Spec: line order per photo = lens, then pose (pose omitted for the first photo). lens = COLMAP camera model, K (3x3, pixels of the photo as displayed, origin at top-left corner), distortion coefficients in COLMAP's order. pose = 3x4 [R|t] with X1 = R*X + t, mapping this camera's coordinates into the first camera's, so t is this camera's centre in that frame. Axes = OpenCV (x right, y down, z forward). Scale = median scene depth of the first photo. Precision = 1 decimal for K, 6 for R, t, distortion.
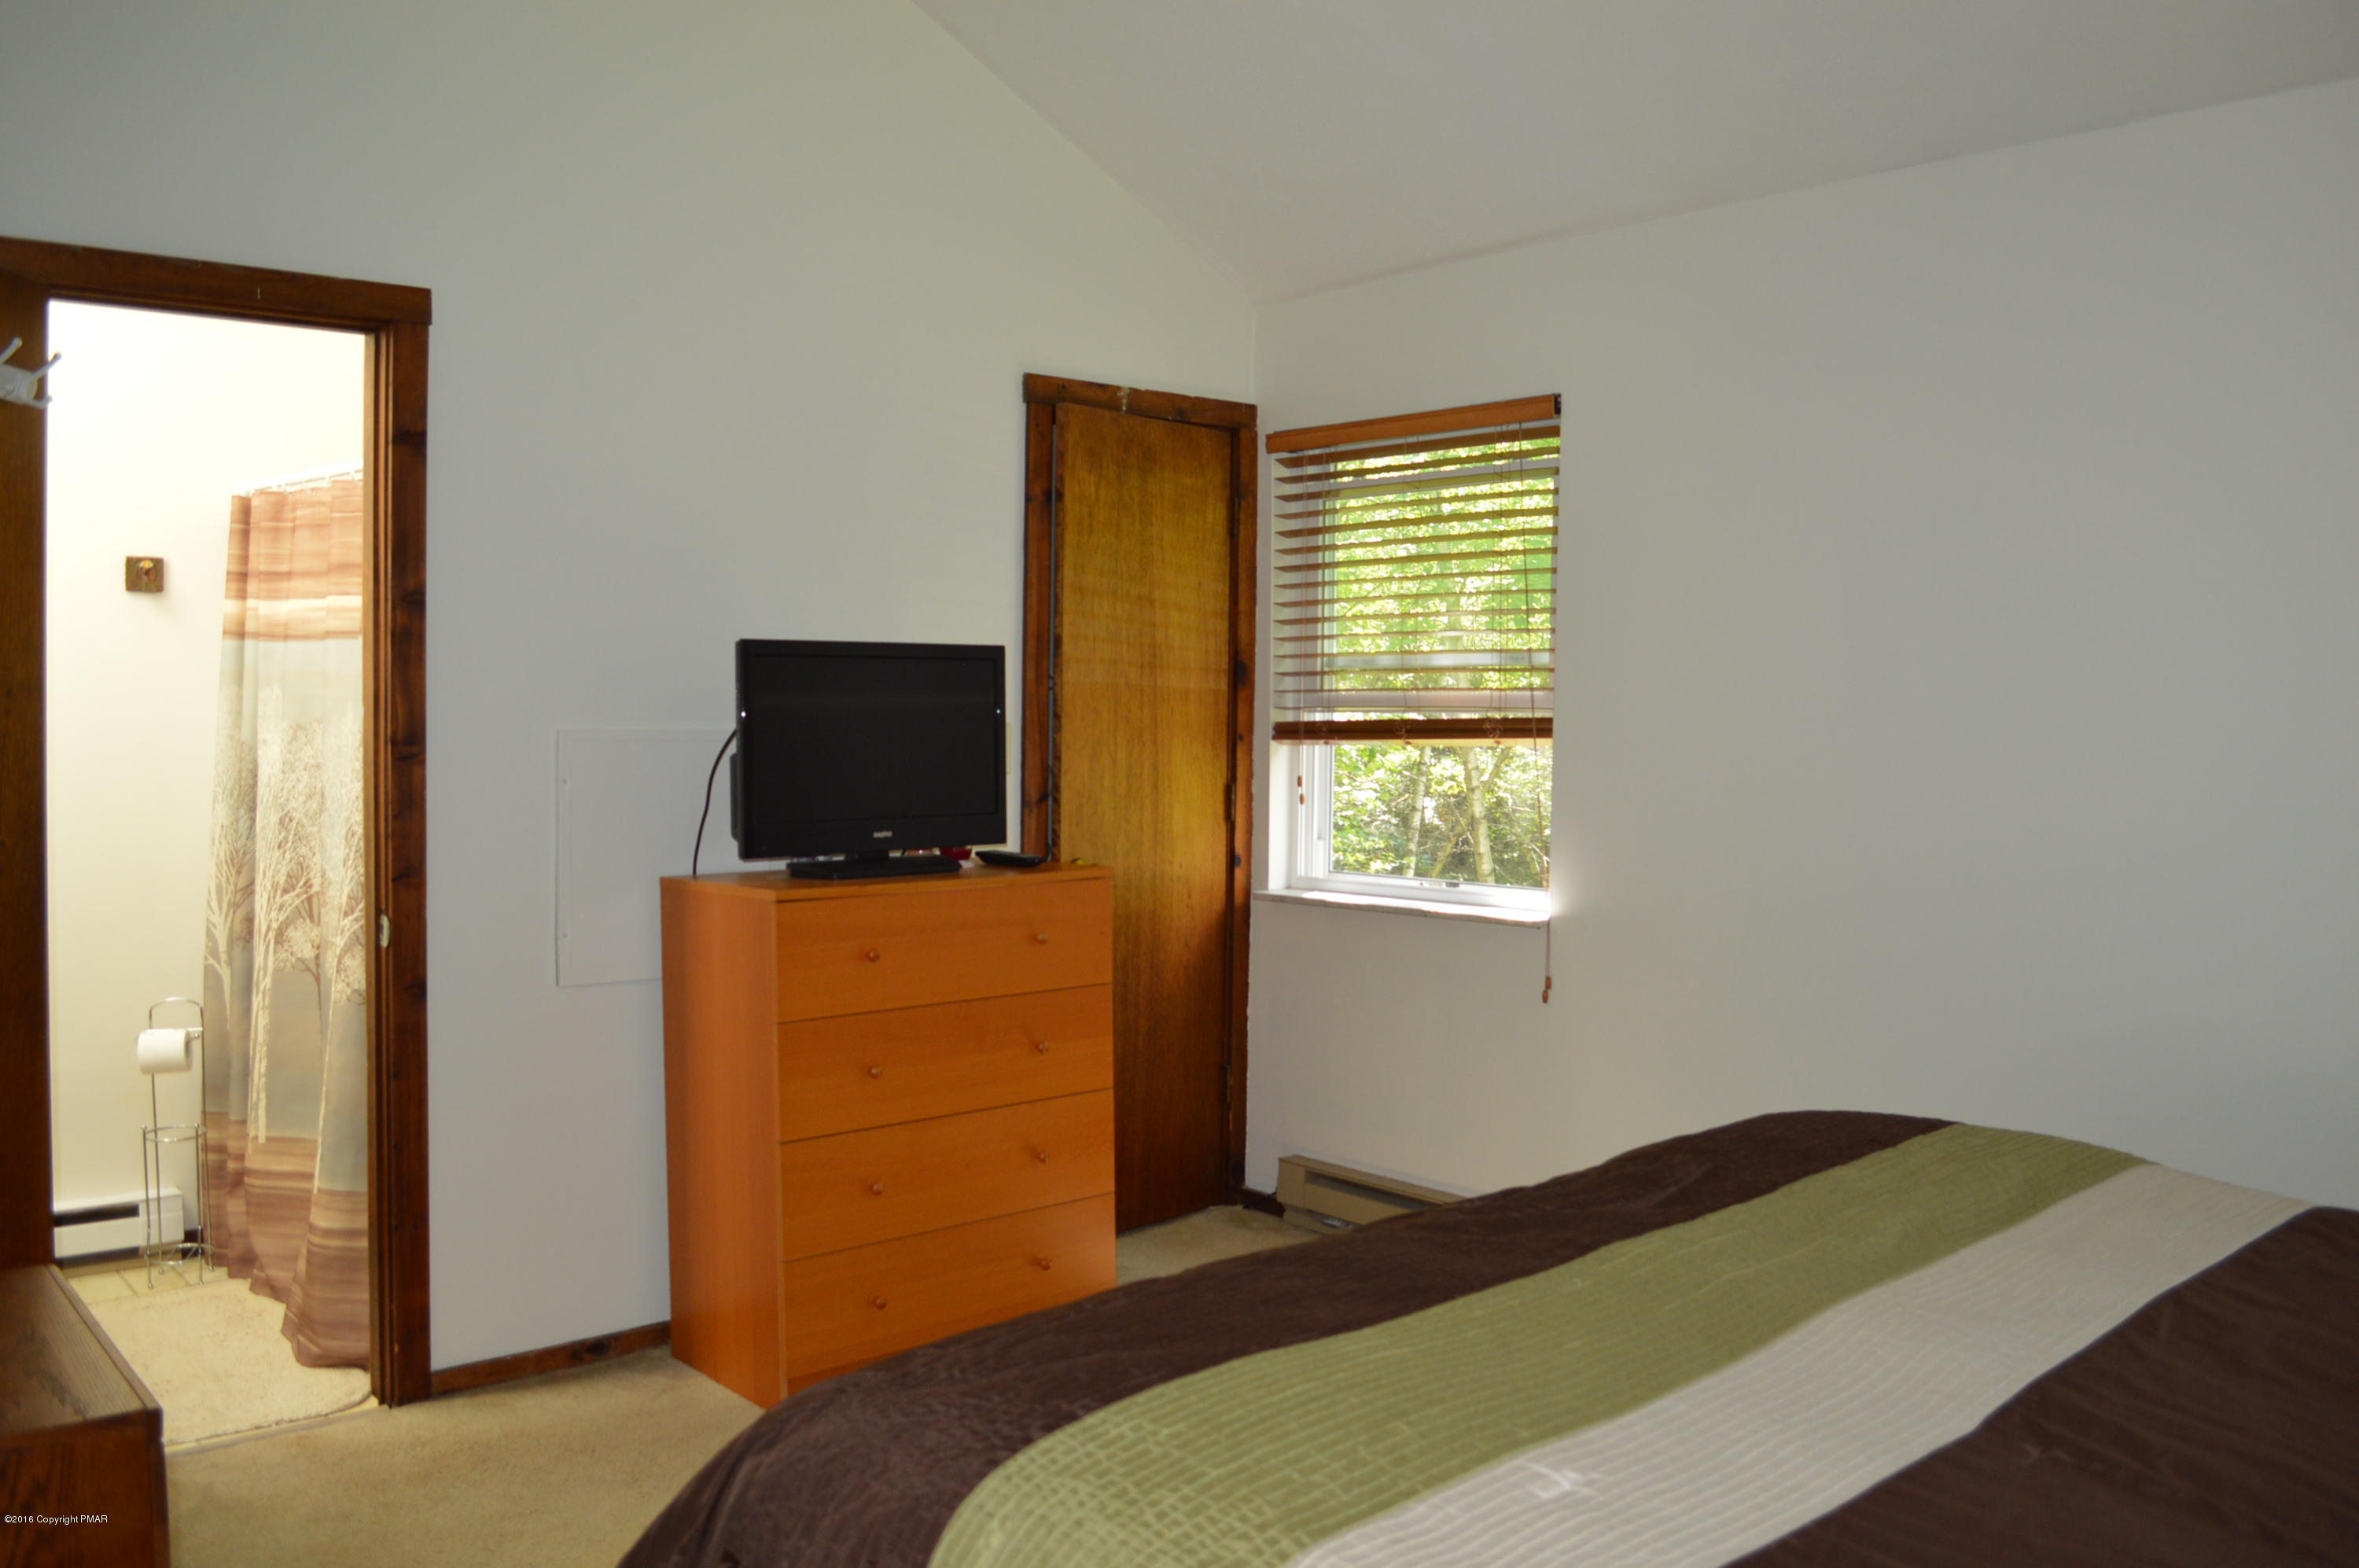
lens RADIAL K [[1885.4, 0, 1179.5], [0, 1885.4, 784.0], [0, 0, 1]] dist [-0.069164, 0.000997]
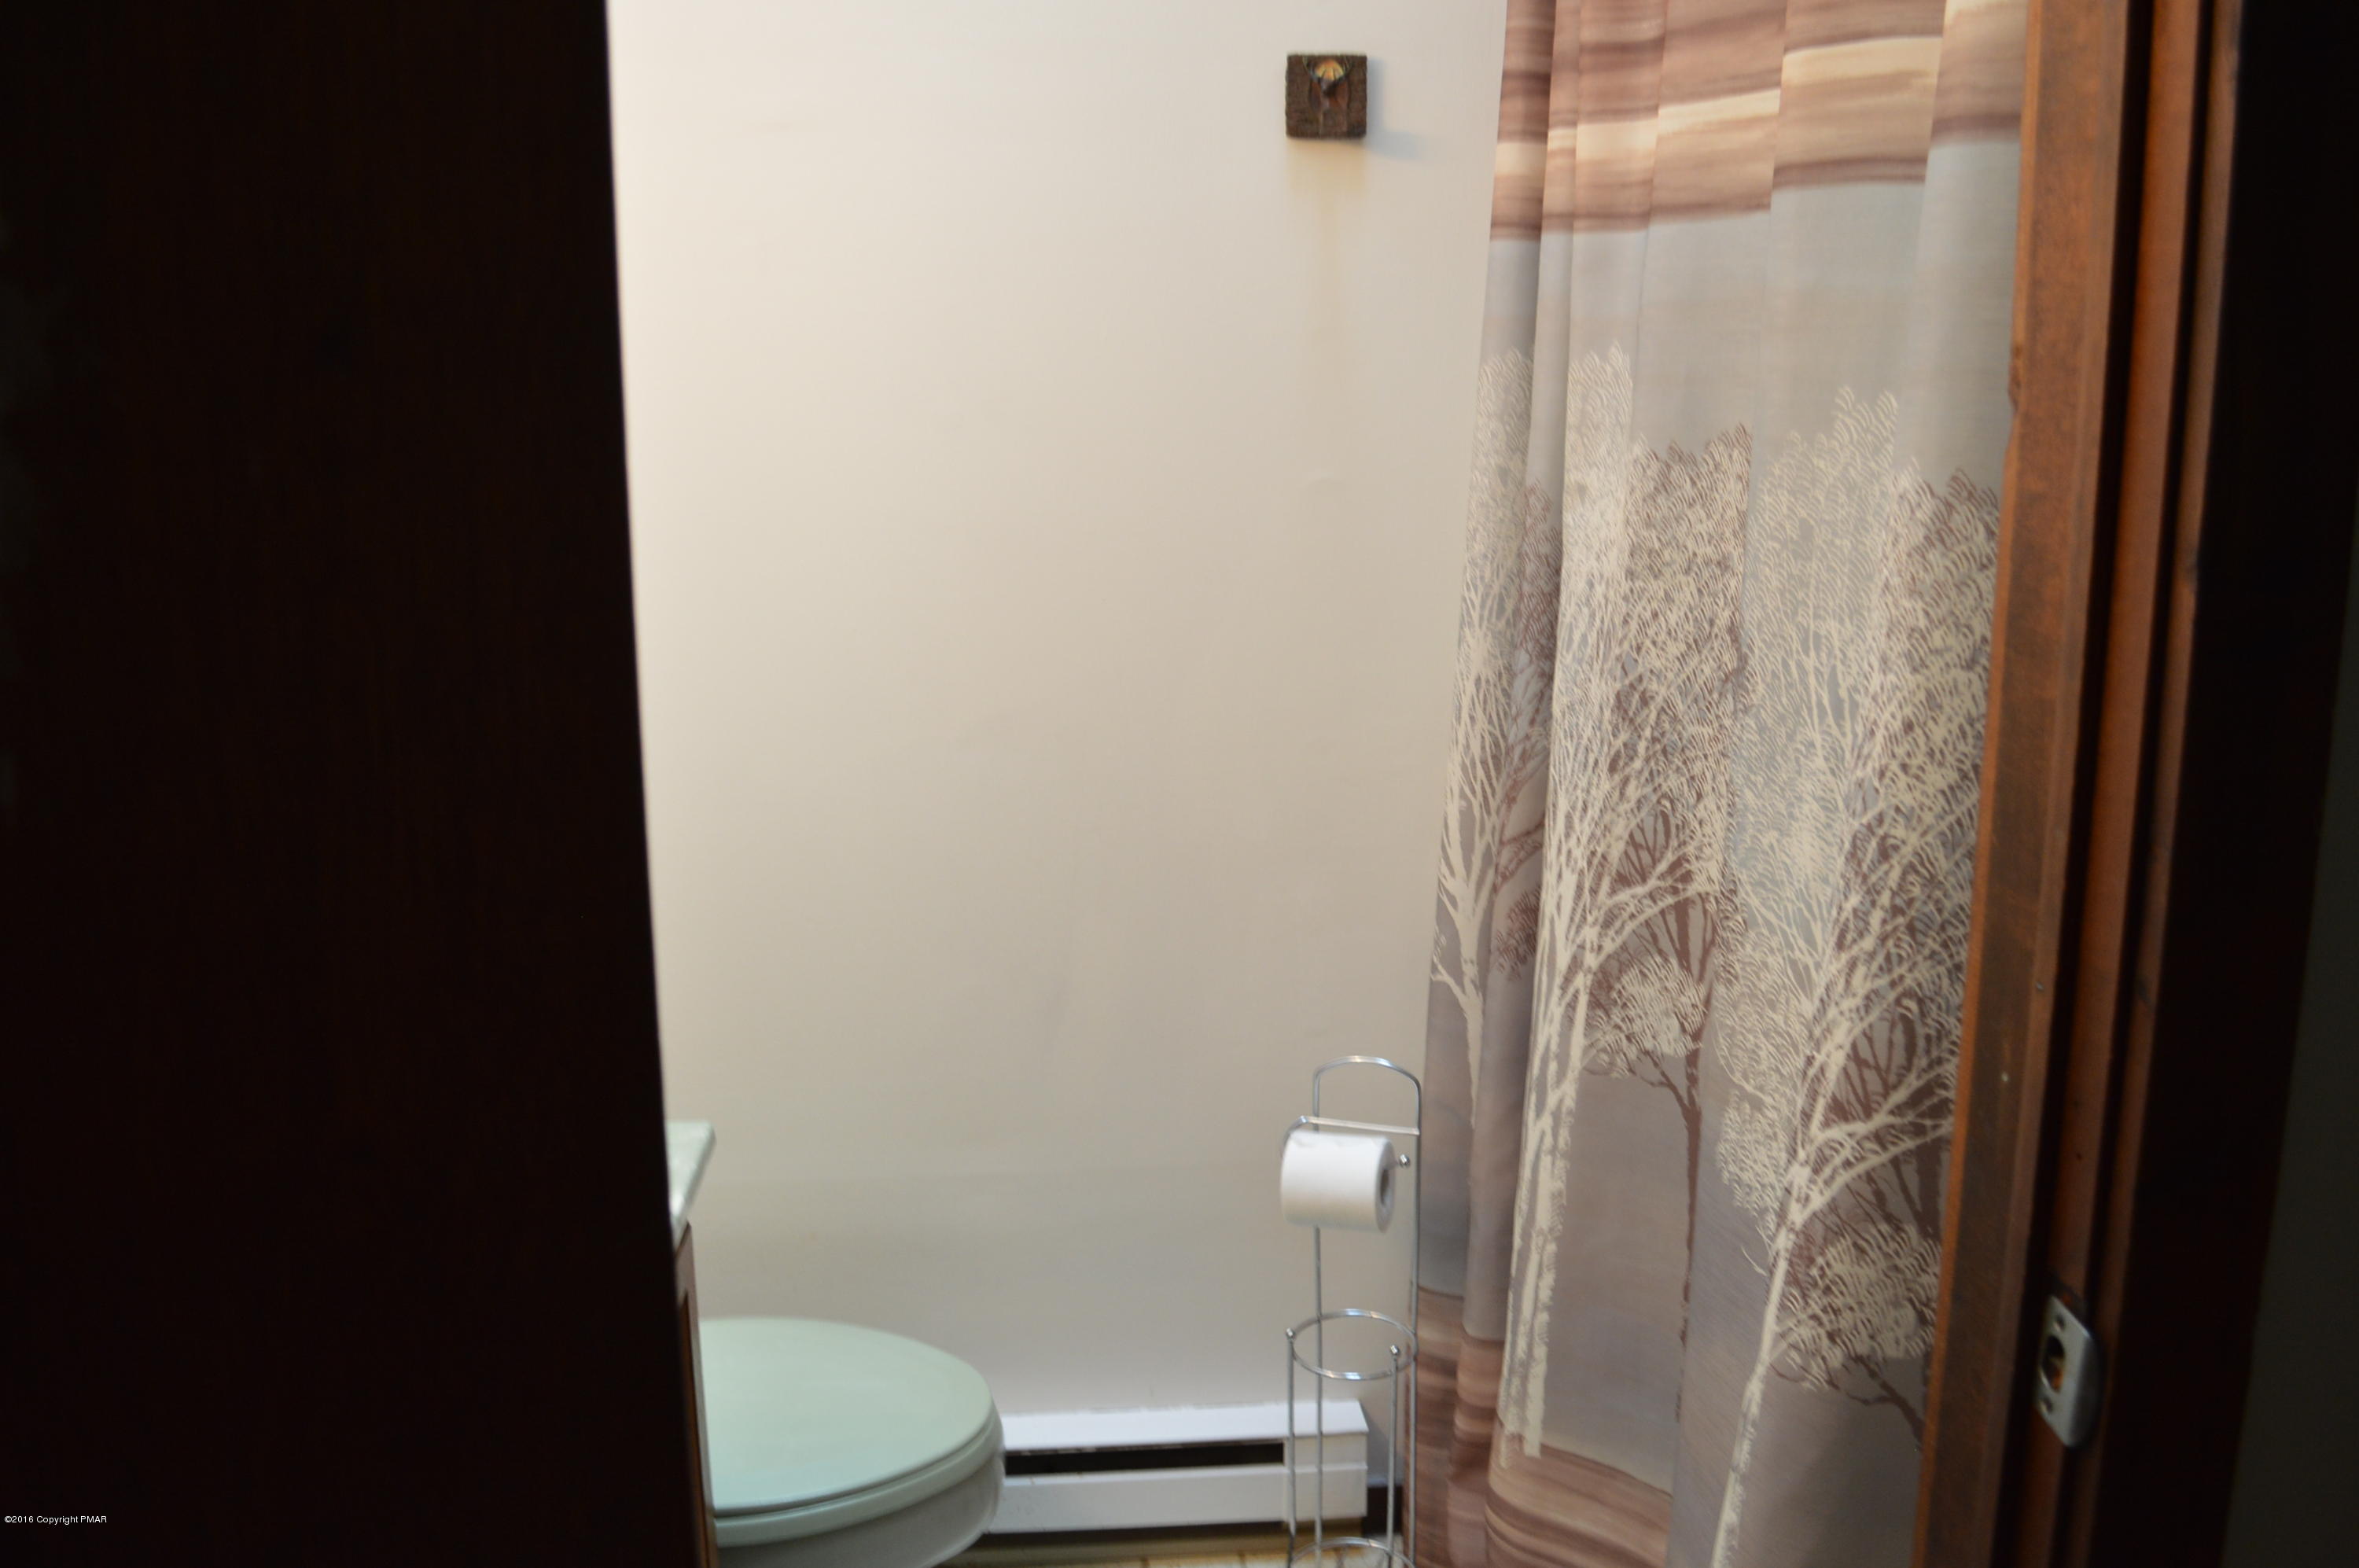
lens RADIAL K [[1885.4, 0, 1179.5], [0, 1885.4, 784.0], [0, 0, 1]] dist [-0.069164, 0.000997]
pose [[0.805870, 0.104698, -0.582763, -0.320236], [-0.005553, 0.985535, 0.169380, -0.028137], [0.592067, -0.133262, 0.794794, 0.616527]]
